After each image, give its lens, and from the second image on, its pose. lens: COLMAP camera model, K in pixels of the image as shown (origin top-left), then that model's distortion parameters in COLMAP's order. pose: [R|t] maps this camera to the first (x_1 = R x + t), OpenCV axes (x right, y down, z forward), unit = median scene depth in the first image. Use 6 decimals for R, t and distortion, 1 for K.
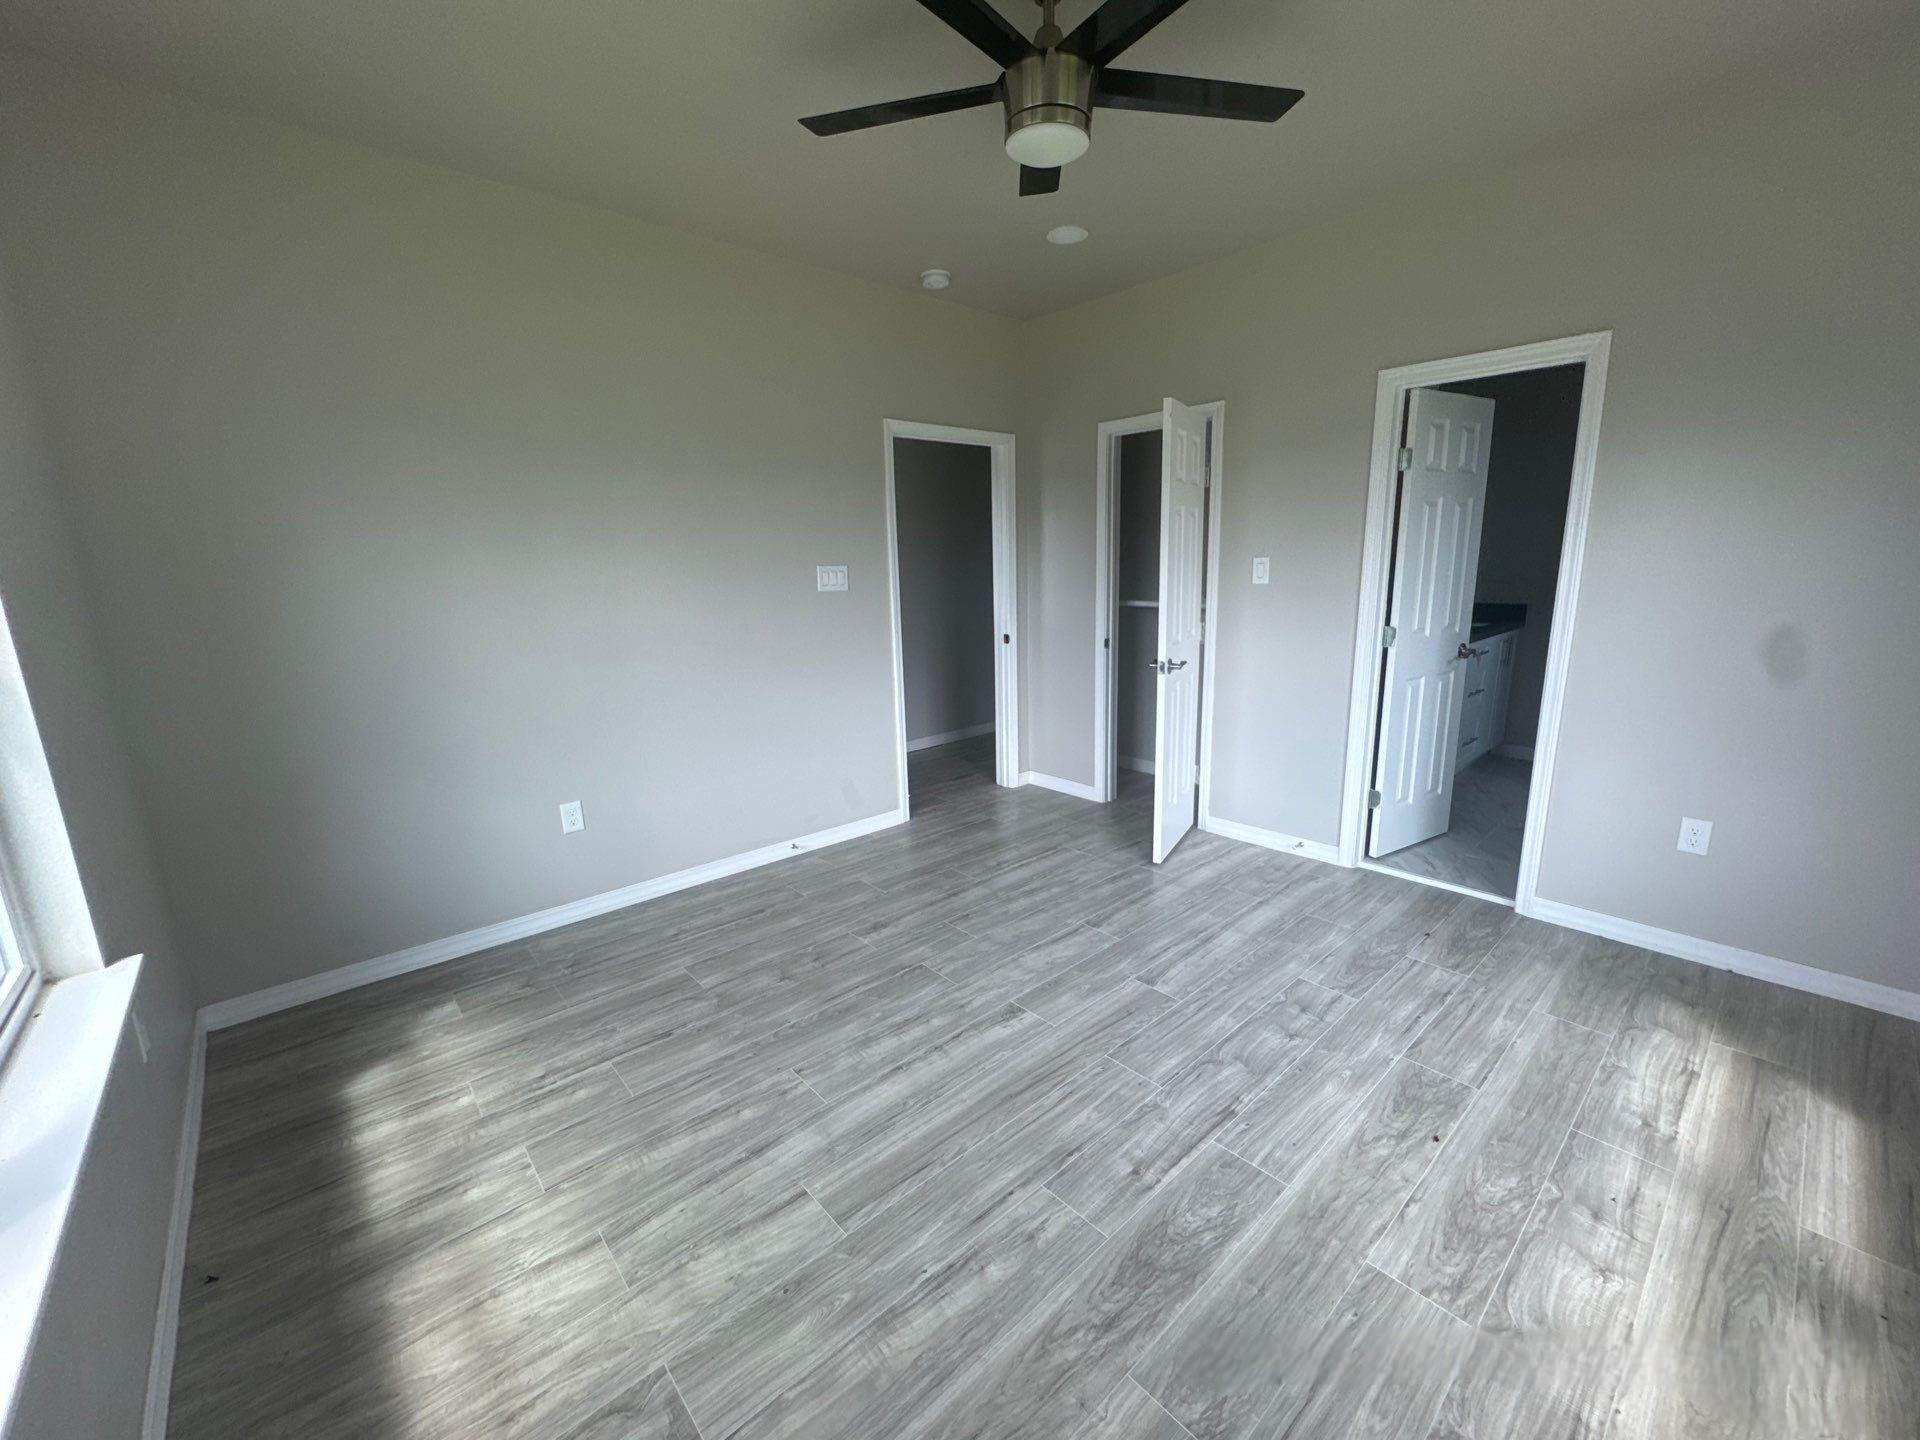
lens RADIAL K [[761.8, 0, 958.1], [0, 761.8, 716.3], [0, 0, 1]] dist [-0.014023, 0.000908]
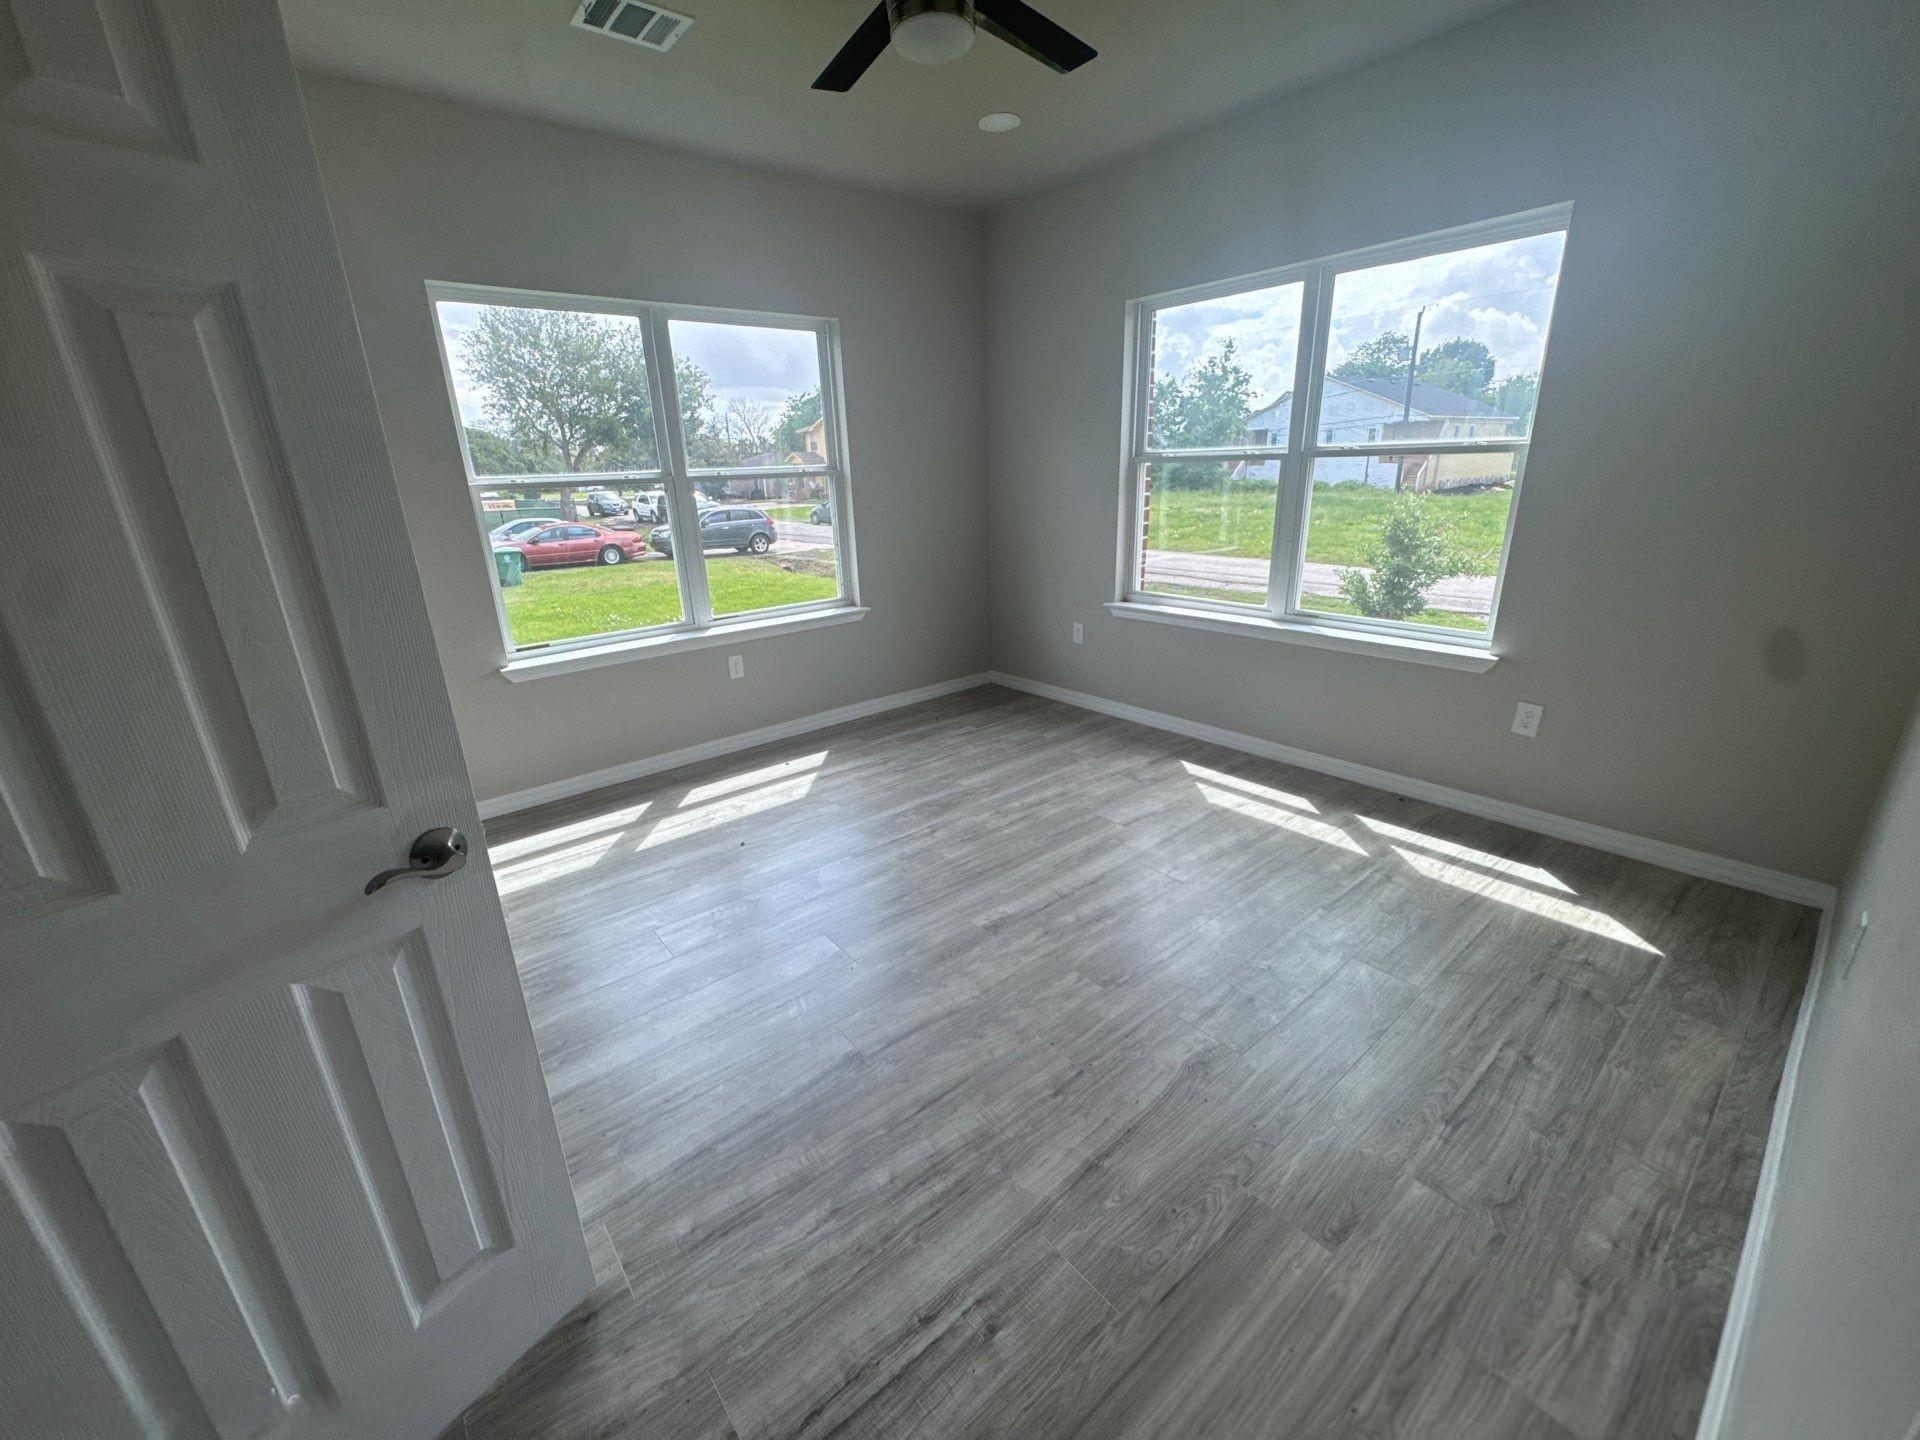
lens RADIAL K [[761.8, 0, 960.5], [0, 761.8, 720.0], [0, 0, 1]] dist [-0.014023, 0.000908]
pose [[-0.997432, 0.049090, 0.052158, 0.057869], [0.068776, 0.859771, 0.506028, -0.401052], [-0.020003, 0.508316, -0.860938, 1.947000]]
